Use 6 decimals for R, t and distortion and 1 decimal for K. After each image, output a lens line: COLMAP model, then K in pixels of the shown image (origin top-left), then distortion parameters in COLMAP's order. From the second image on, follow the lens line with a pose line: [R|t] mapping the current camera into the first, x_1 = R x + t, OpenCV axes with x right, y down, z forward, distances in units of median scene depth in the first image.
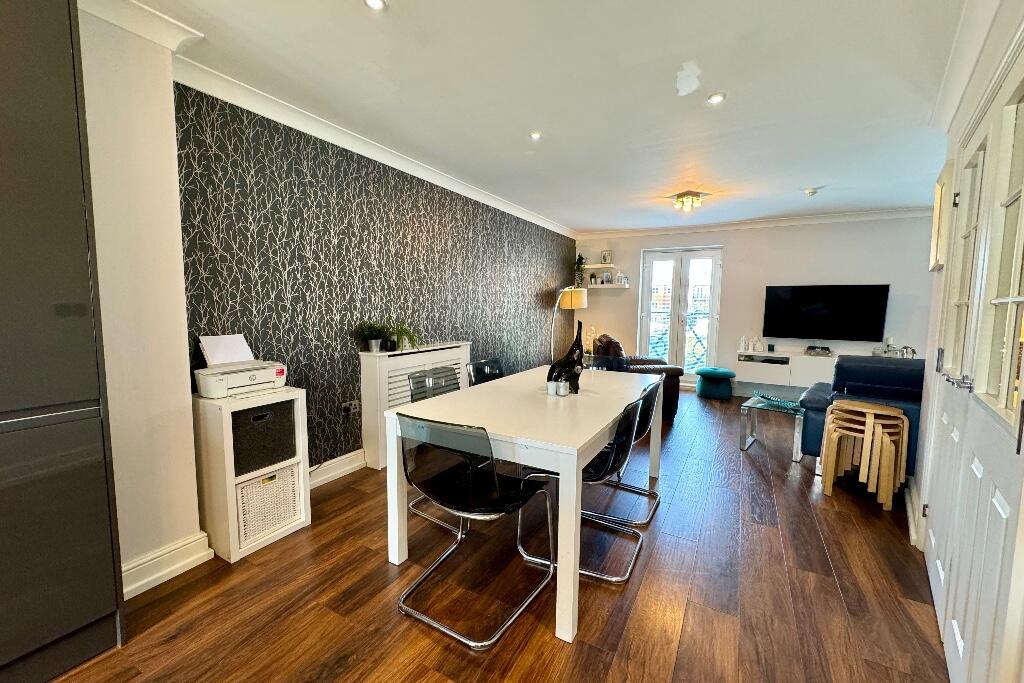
lens RADIAL K [[447.7, 0, 509.6], [0, 447.7, 347.6], [0, 0, 1]] dist [-0.000101, 0.000074]
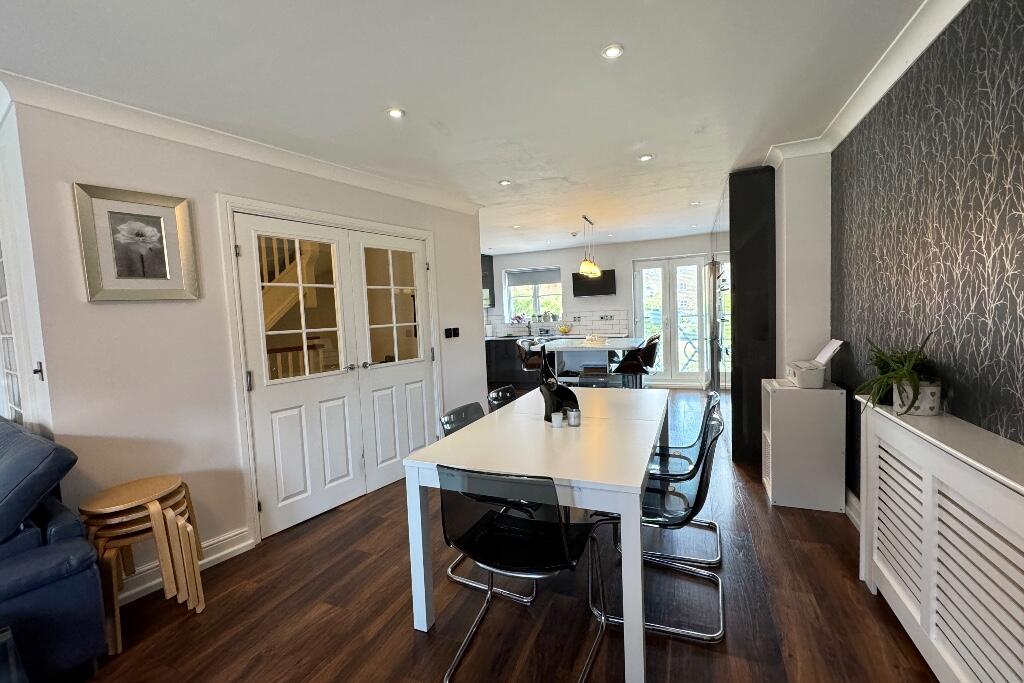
lens RADIAL K [[421.4, 0, 517.9], [0, 421.4, 341.0], [0, 0, 1]] dist [-0.033940, 0.000204]
pose [[-0.989008, 0.044984, -0.140852, 0.251852], [0.023442, 0.988254, 0.151013, -0.157174], [0.145991, 0.146051, -0.978446, 1.424797]]
